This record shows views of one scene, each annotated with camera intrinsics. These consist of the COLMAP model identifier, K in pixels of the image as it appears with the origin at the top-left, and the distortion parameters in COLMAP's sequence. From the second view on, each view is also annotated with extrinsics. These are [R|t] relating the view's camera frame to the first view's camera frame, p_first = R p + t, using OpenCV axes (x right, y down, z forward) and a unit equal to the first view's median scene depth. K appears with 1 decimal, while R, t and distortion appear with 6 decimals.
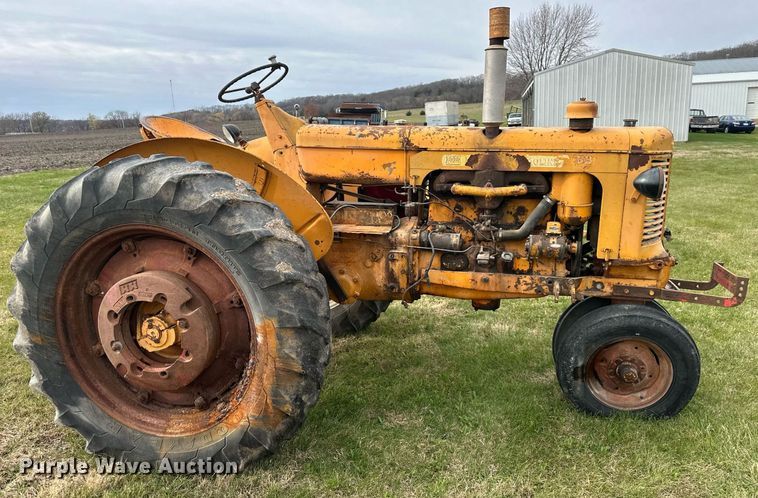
lens RADIAL K [[527.0, 0, 377.3], [0, 527.0, 248.9], [0, 0, 1]] dist [0.044106, -0.002480]
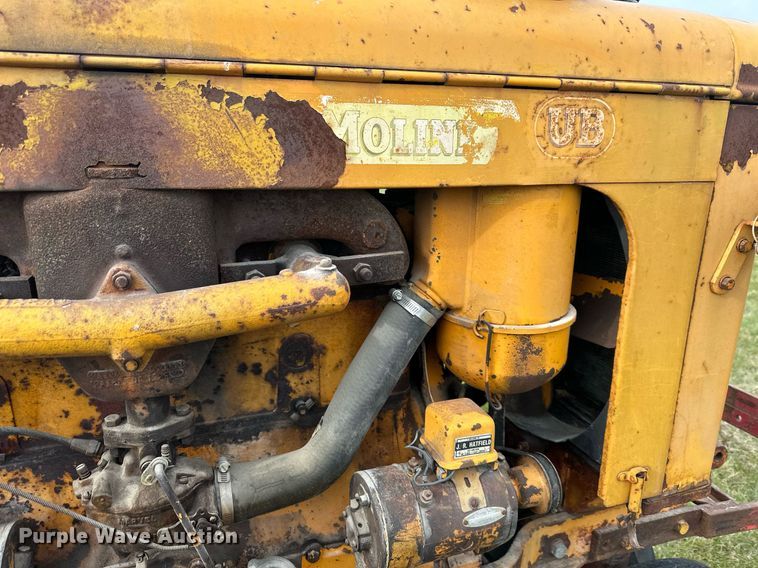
lens RADIAL K [[538.0, 0, 381.8], [0, 538.0, 284.8], [0, 0, 1]] dist [0.073004, -0.115833]
pose [[0.831953, -0.141337, 0.536543, 0.188520], [0.106975, 0.989728, 0.094843, -0.127498], [-0.544437, -0.021509, 0.838526, 0.821041]]
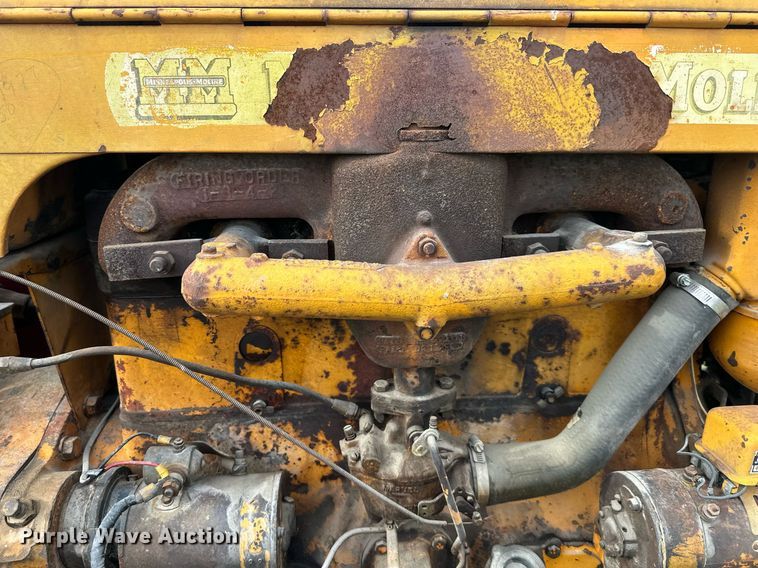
lens RADIAL K [[538.0, 0, 381.8], [0, 538.0, 284.8], [0, 0, 1]] dist [0.073004, -0.115833]
pose [[0.946443, -0.102463, 0.306180, 0.148319], [0.073582, 0.991804, 0.104455, -0.128112], [-0.314373, -0.076331, 0.946226, 0.855171]]
